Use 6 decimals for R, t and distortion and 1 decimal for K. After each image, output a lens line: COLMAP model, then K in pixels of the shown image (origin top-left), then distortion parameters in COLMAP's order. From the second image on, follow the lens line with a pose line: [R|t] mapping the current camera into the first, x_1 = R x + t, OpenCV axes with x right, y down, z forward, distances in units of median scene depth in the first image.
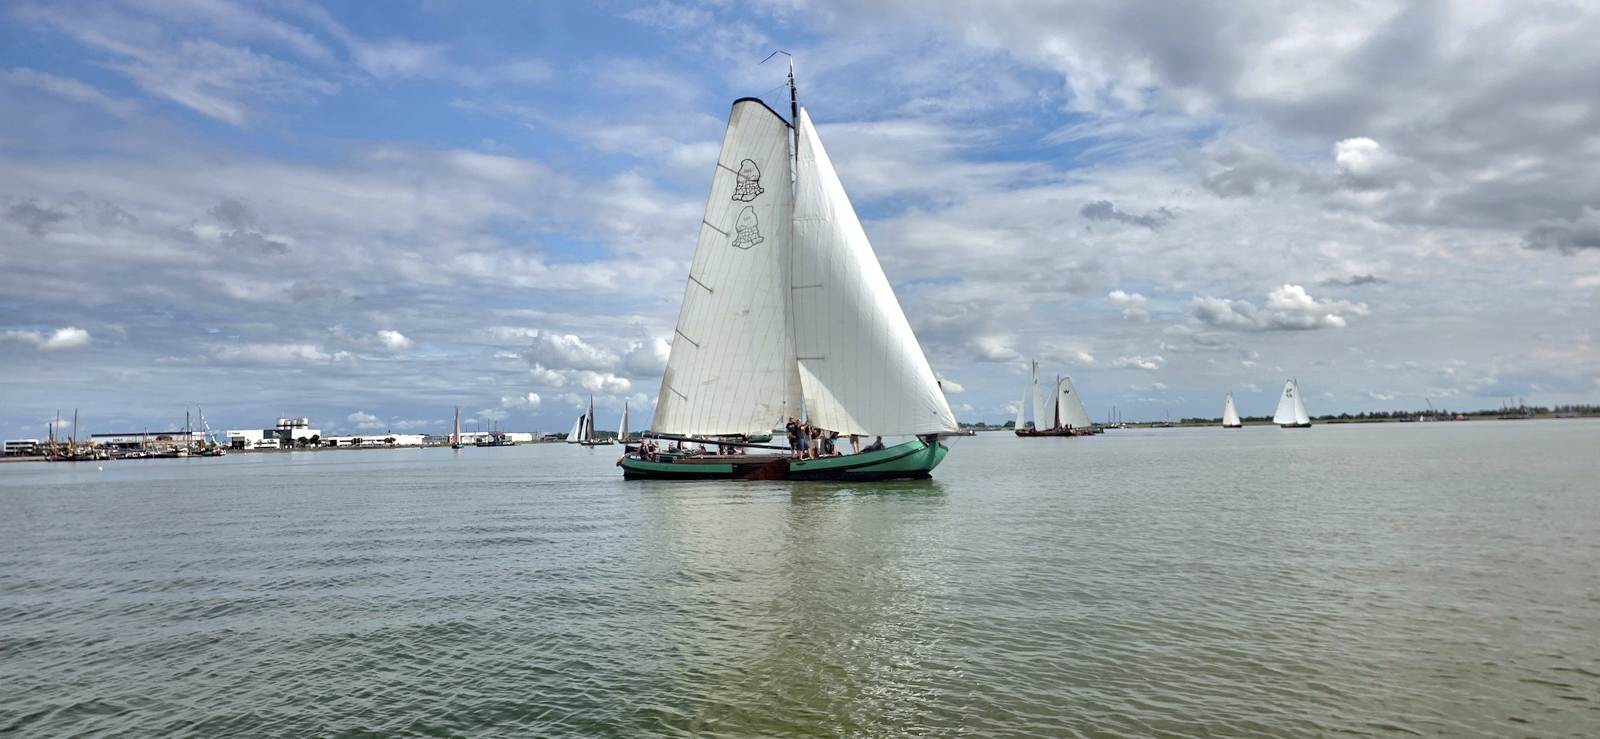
lens RADIAL K [[996.6, 0, 808.8], [0, 996.6, 366.1], [0, 0, 1]] dist [0.034704, -0.004624]
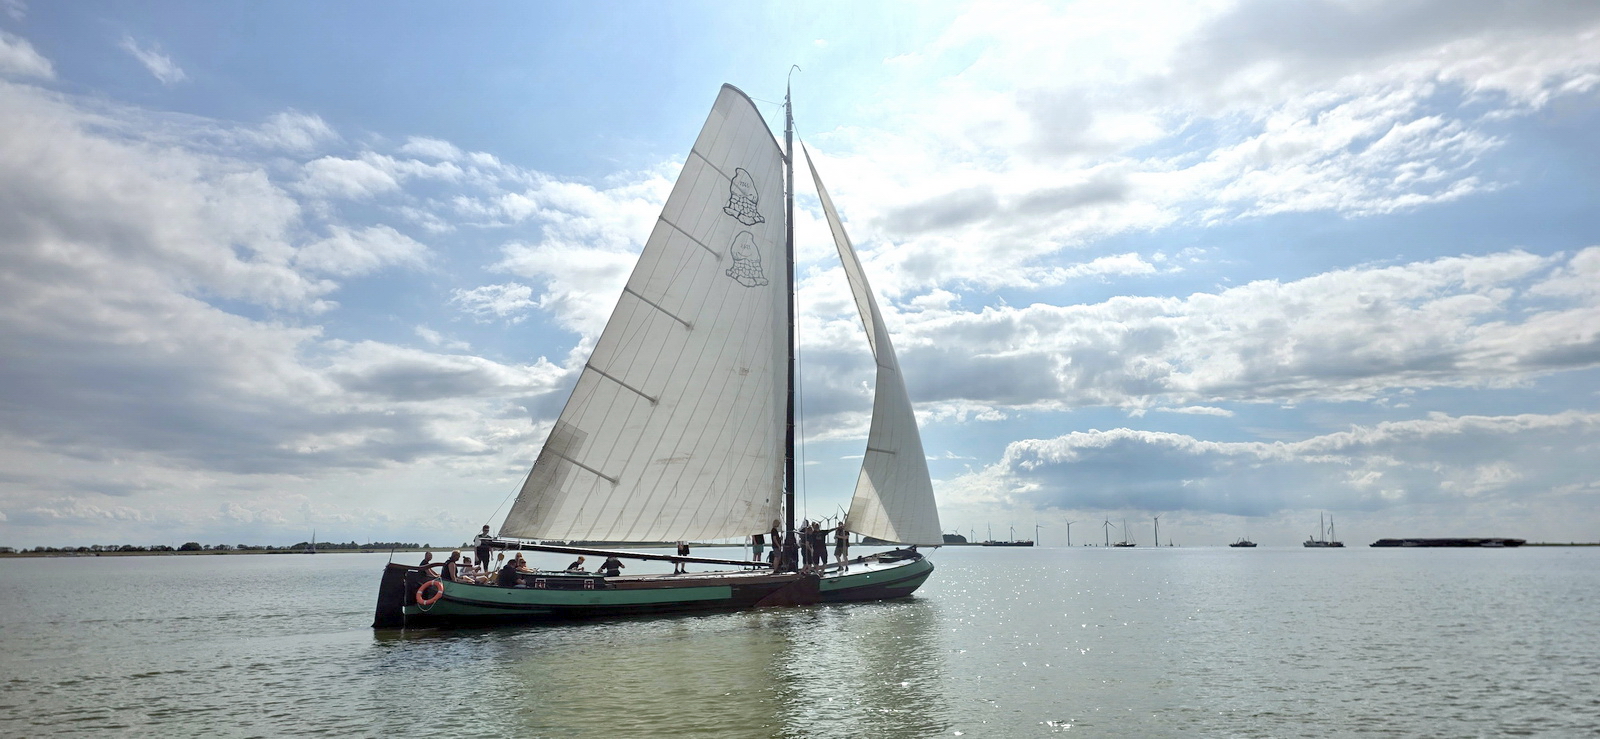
lens RADIAL K [[996.6, 0, 799.6], [0, 996.6, 368.1], [0, 0, 1]] dist [0.034704, -0.004624]
pose [[0.209413, 0.195022, 0.958182, -0.737292], [-0.062153, 0.980582, -0.185998, 0.074839], [-0.975850, -0.020603, 0.217468, 0.791929]]
